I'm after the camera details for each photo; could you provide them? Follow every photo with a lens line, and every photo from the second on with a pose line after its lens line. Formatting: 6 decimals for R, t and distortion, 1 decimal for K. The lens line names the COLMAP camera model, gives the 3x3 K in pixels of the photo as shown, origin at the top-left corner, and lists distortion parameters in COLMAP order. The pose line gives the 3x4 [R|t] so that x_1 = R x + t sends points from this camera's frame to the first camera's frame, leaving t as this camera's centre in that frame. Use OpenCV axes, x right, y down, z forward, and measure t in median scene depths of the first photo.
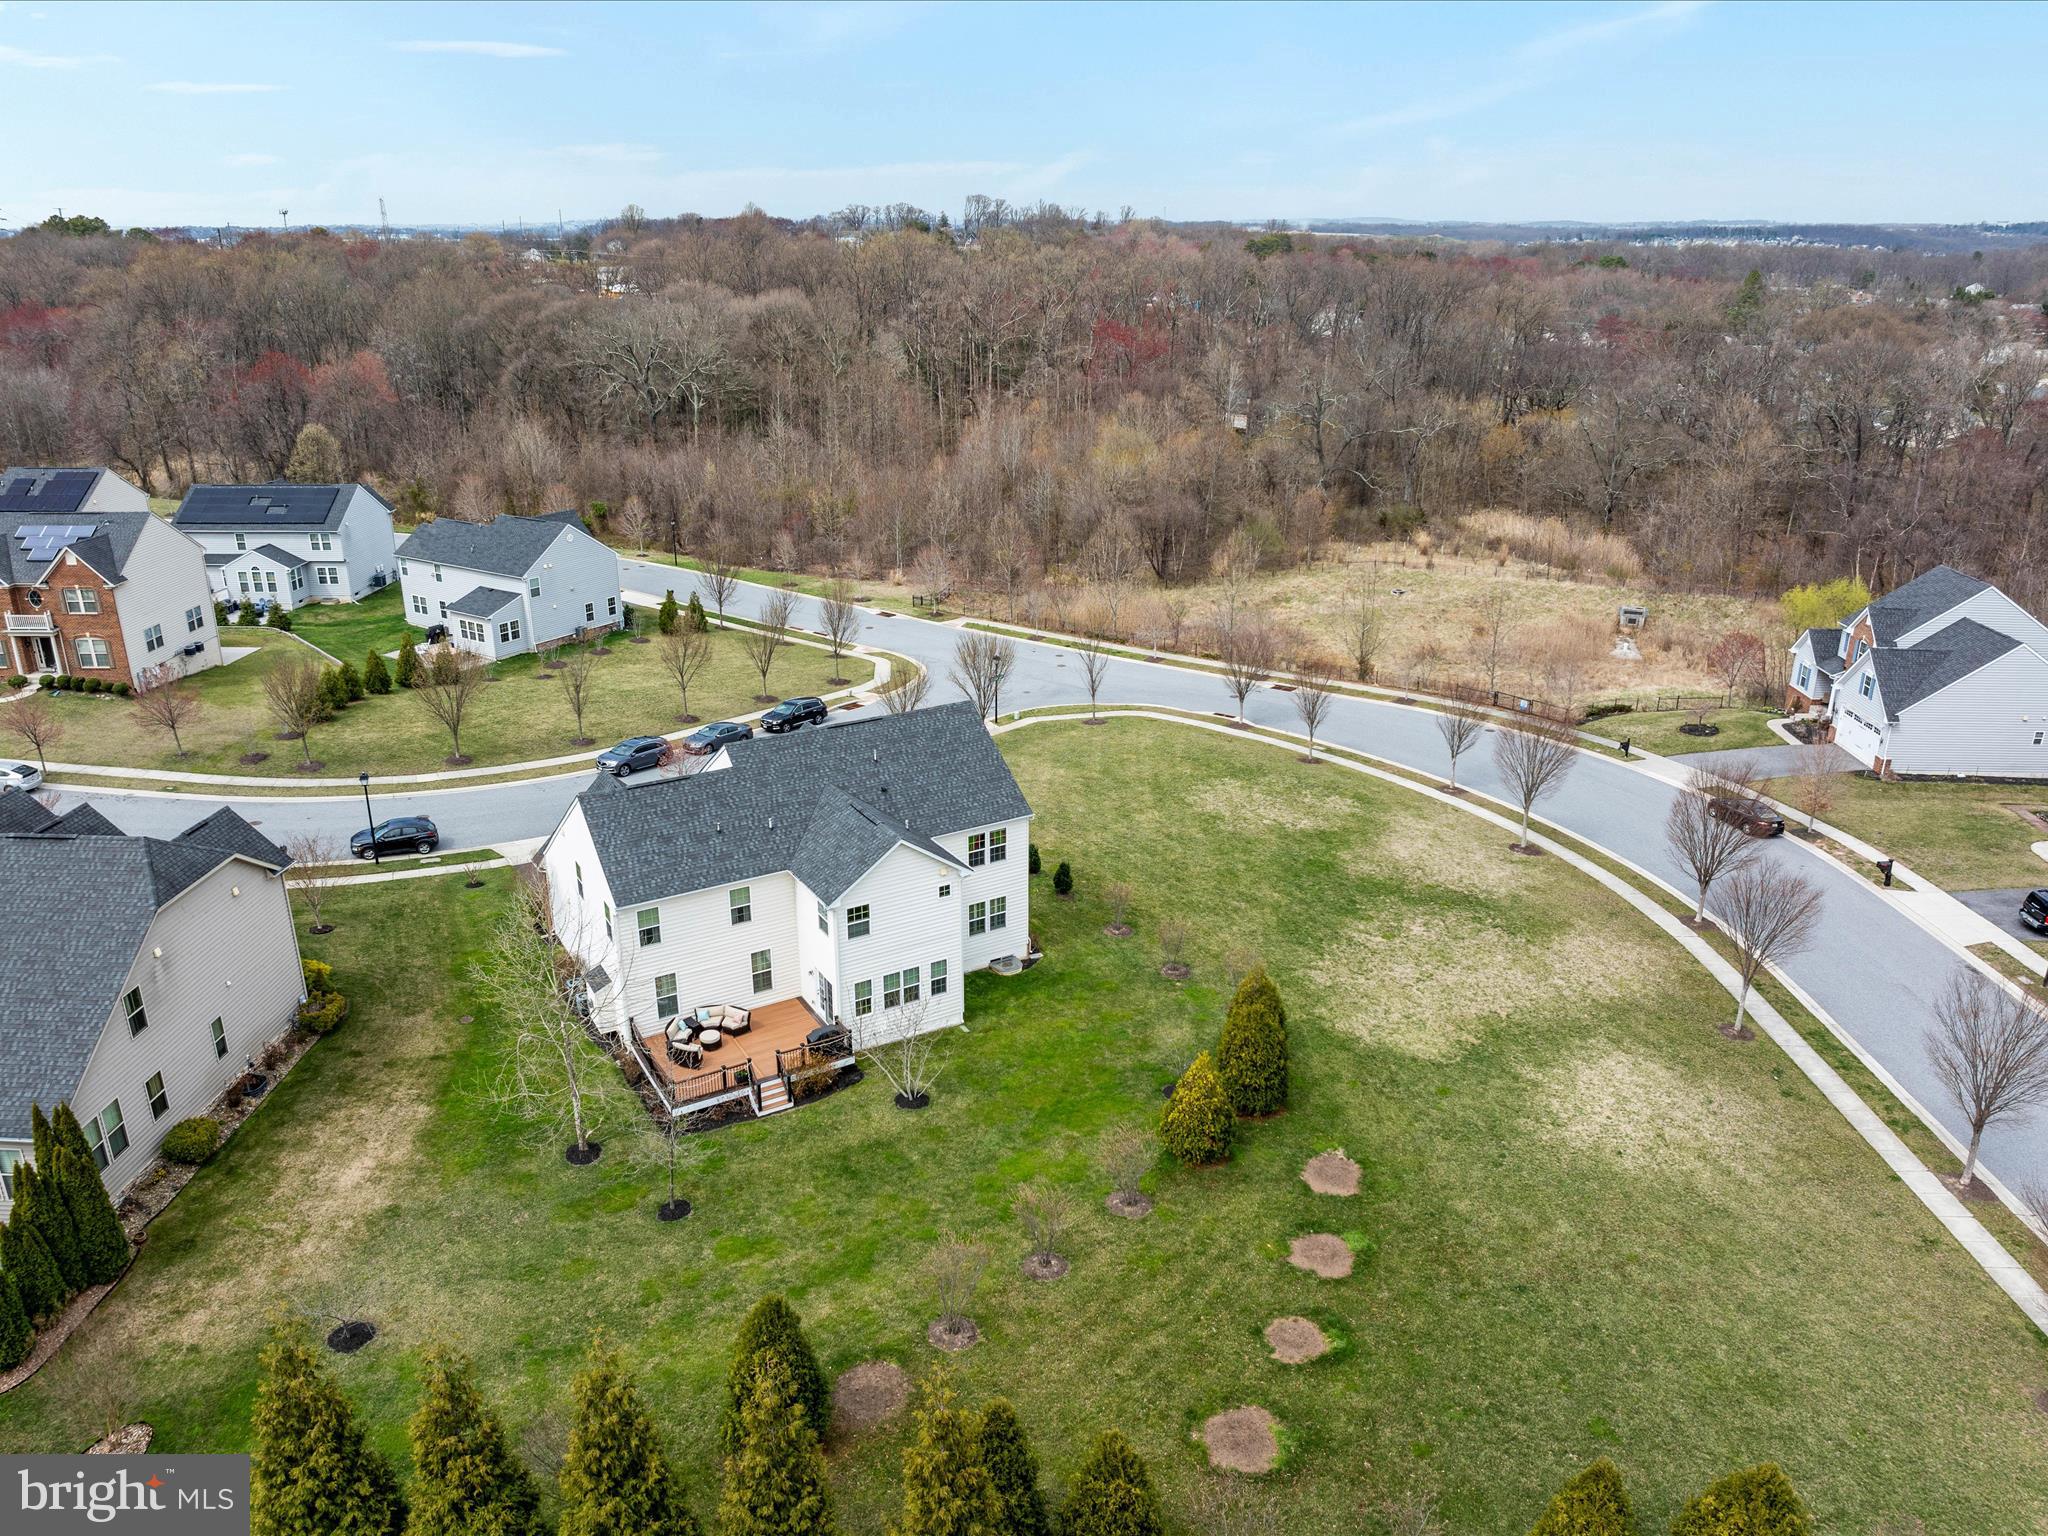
lens RADIAL K [[1443.8, 0, 1026.0], [0, 1443.8, 761.0], [0, 0, 1]] dist [-0.037032, 0.000303]
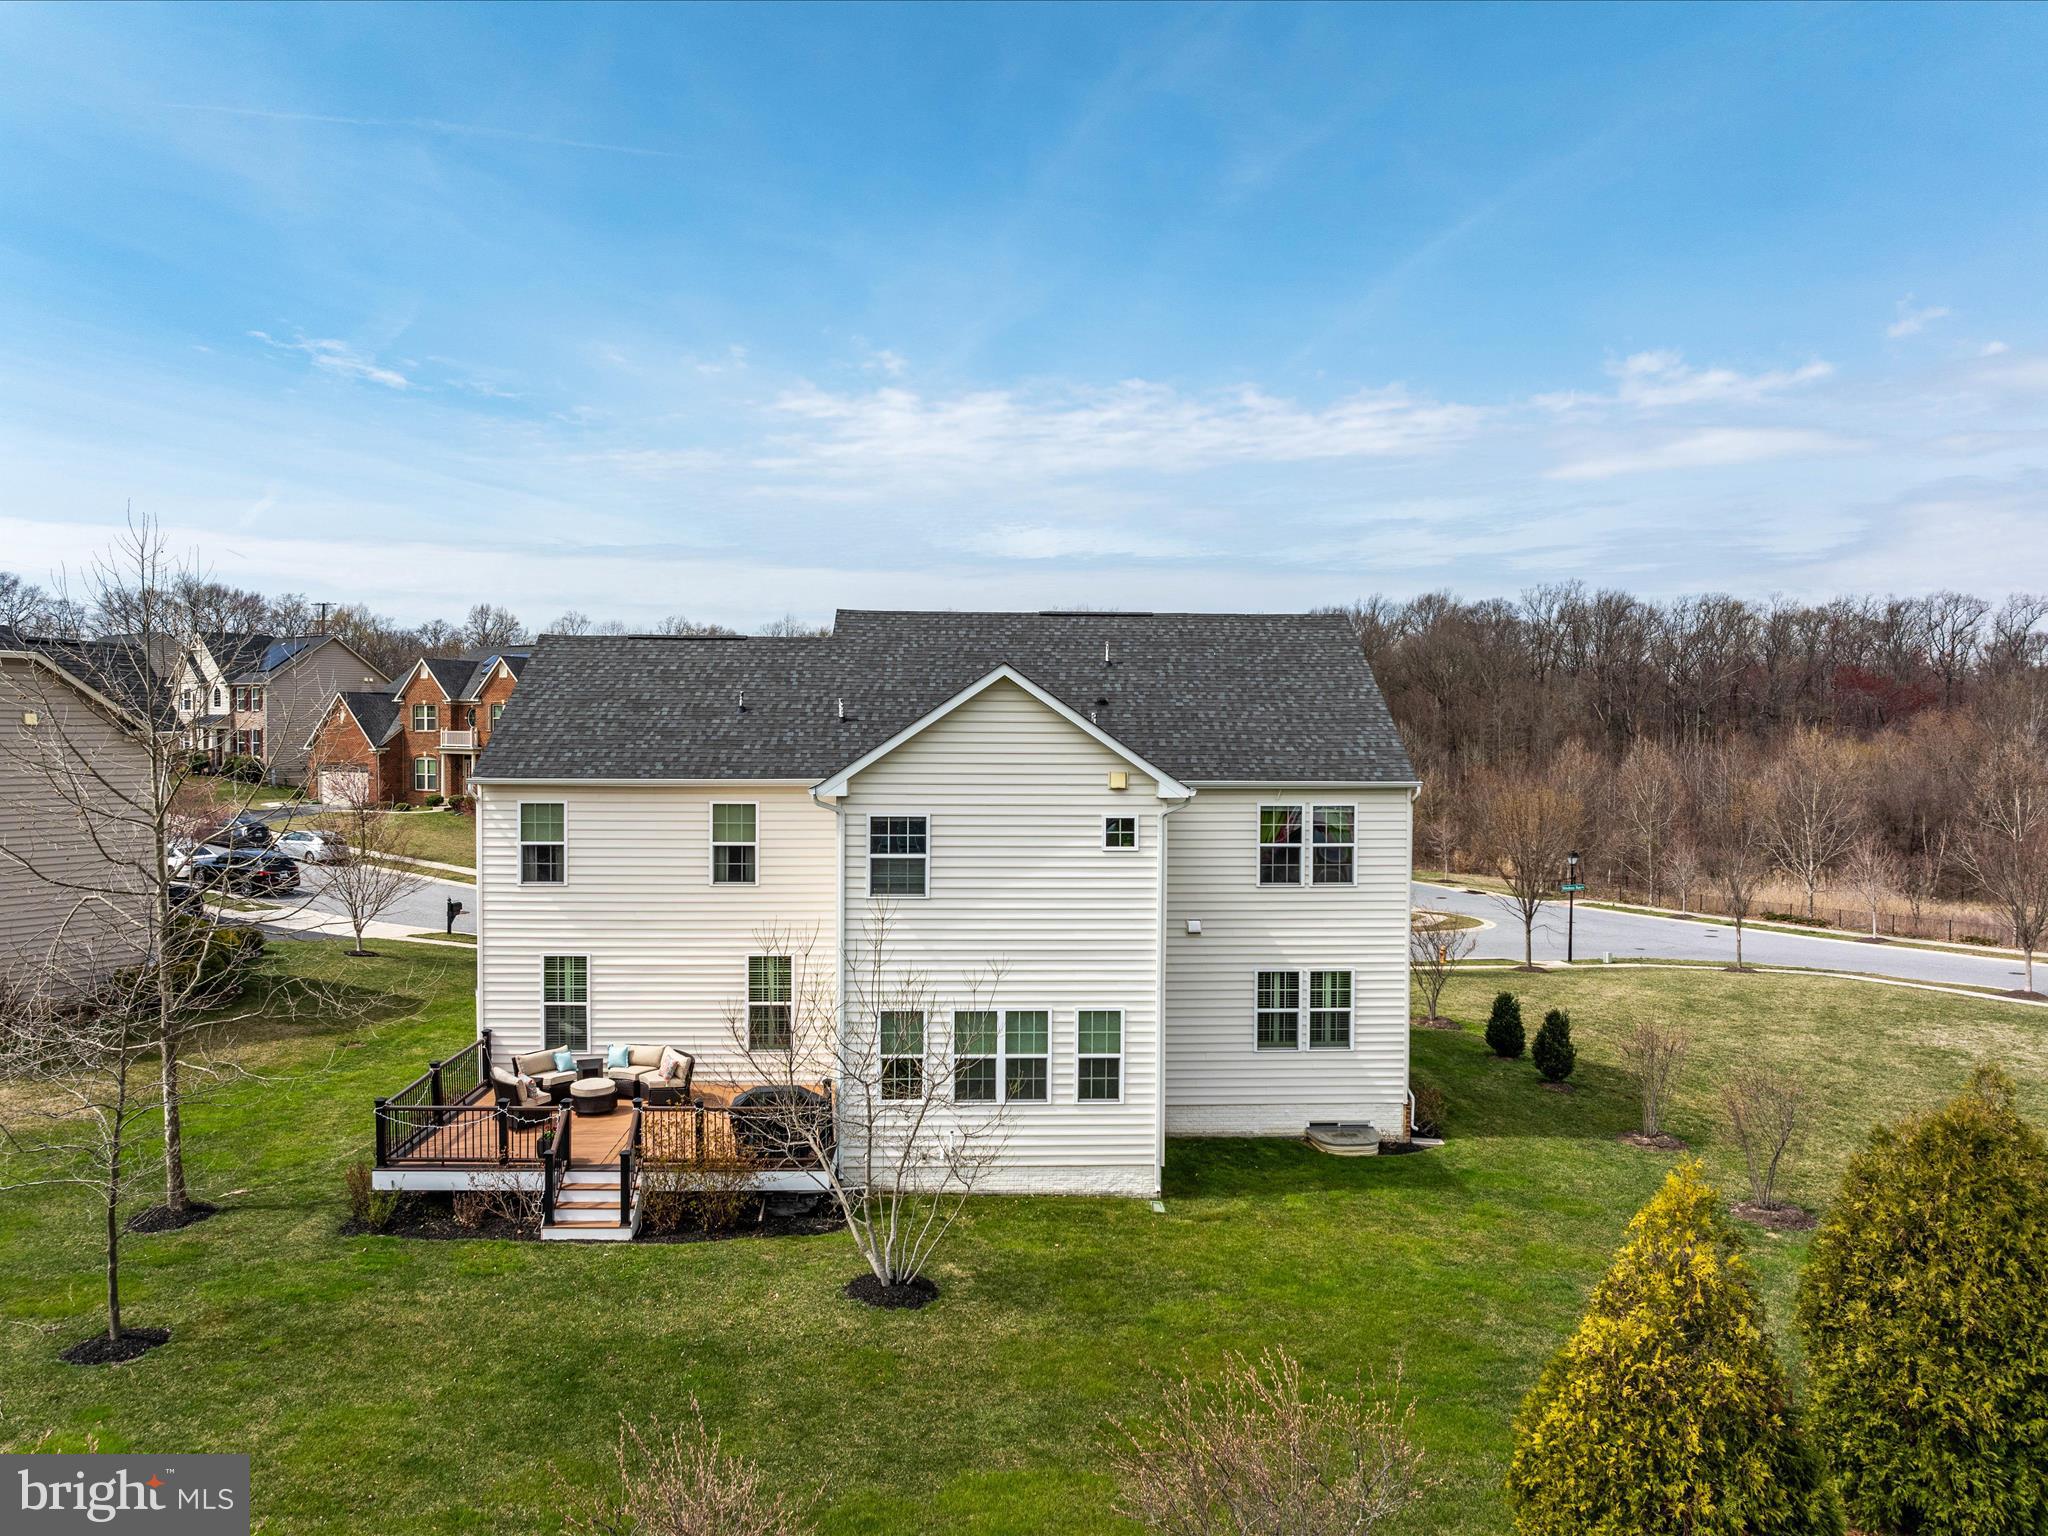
lens RADIAL K [[1443.8, 0, 1024.1], [0, 1443.8, 752.6], [0, 0, 1]] dist [-0.037032, 0.000303]
pose [[0.879807, 0.011988, -0.475180, 0.094036], [-0.167880, 0.943093, -0.287041, 0.151643], [0.444698, 0.332313, 0.831752, 0.486100]]
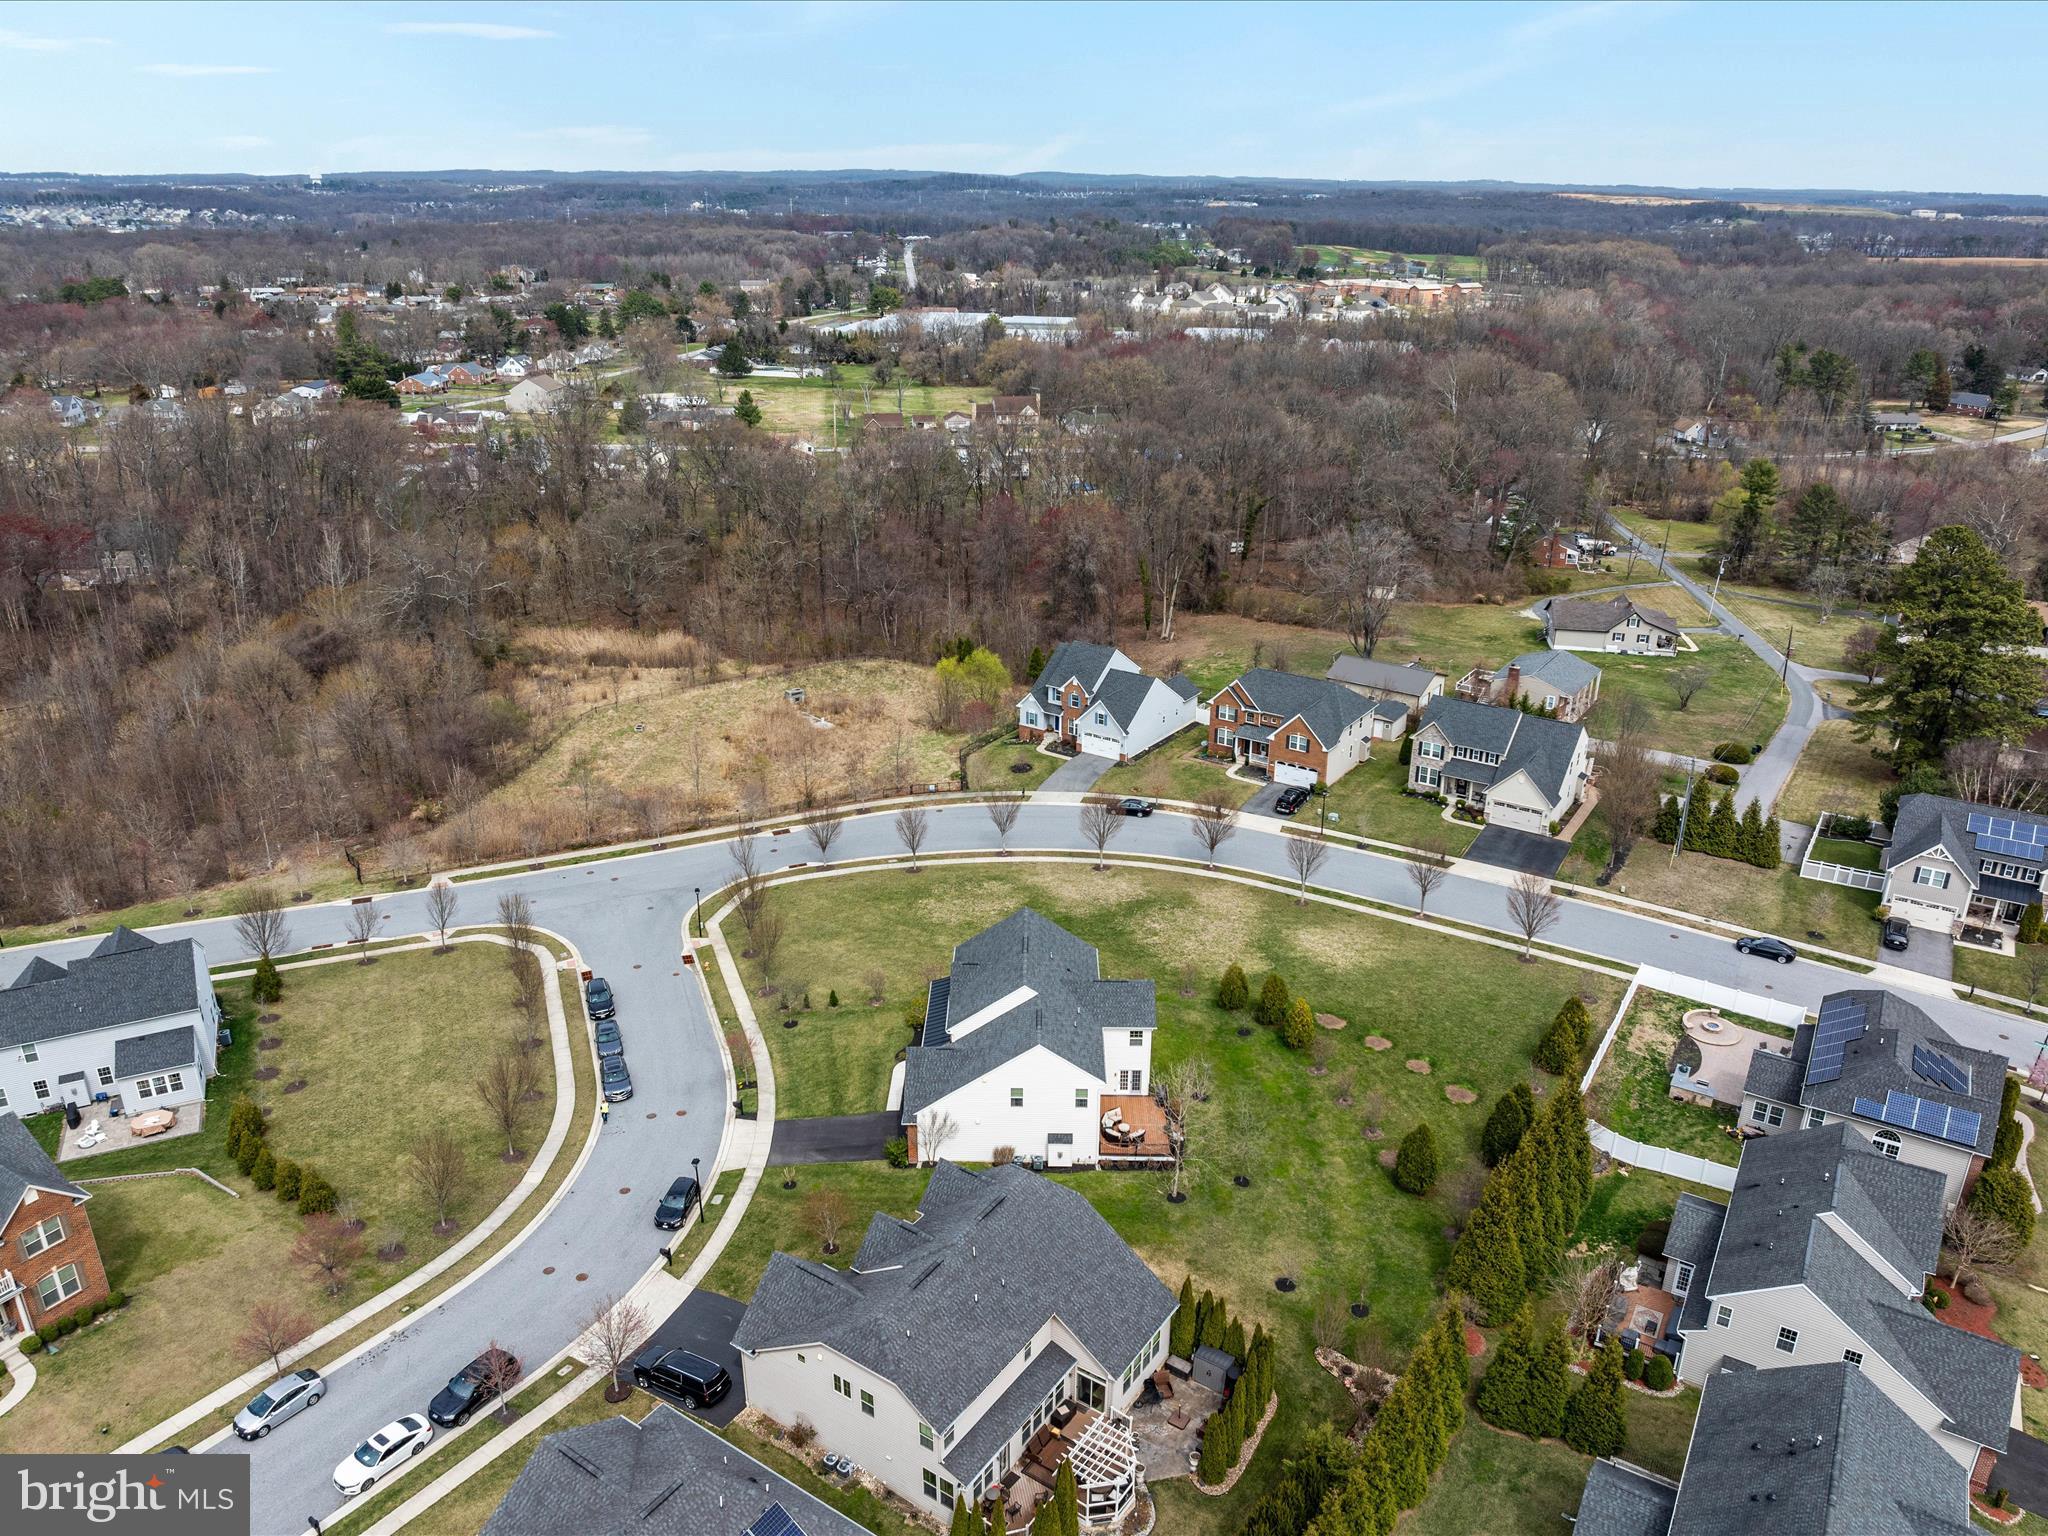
lens RADIAL K [[1443.8, 0, 1031.0], [0, 1443.8, 770.9], [0, 0, 1]] dist [-0.037032, 0.000303]
pose [[0.518483, -0.322915, 0.791771, -1.195716], [0.290457, 0.937406, 0.192108, -0.465341], [-0.804245, 0.130371, 0.579822, -0.011324]]
